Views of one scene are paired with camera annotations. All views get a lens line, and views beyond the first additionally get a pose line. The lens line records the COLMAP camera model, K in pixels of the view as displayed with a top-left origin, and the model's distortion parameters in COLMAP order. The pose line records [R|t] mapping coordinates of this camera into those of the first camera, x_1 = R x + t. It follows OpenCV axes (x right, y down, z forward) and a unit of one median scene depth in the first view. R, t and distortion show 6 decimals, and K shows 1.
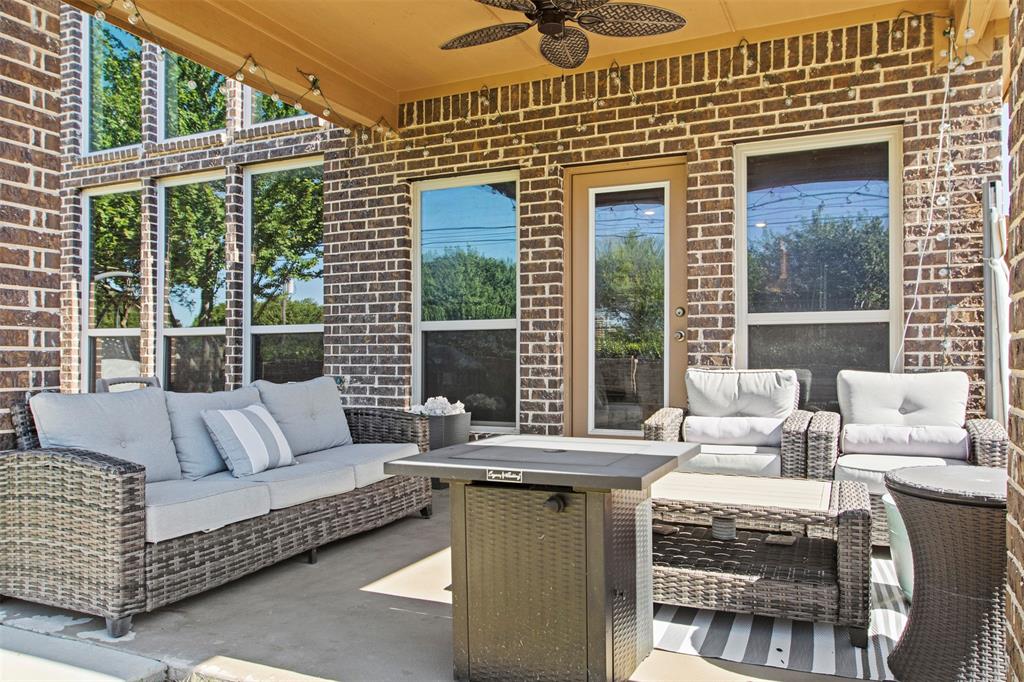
lens RADIAL K [[751.8, 0, 515.6], [0, 751.8, 352.3], [0, 0, 1]] dist [-0.008301, 0.008760]
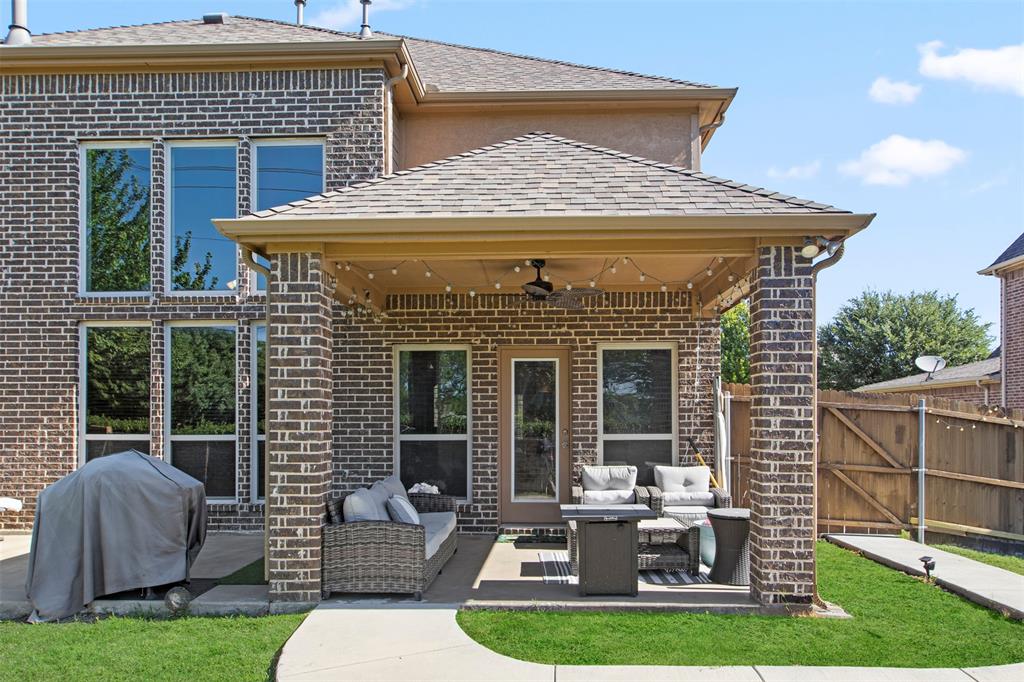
lens RADIAL K [[772.3, 0, 511.2], [0, 772.3, 412.7], [0, 0, 1]] dist [-0.008526, 0.014026]
pose [[0.924655, 0.000530, 0.380806, -0.599522], [0.000072, 0.999999, -0.001567, -0.096015], [-0.380807, 0.001476, 0.924654, -0.652169]]
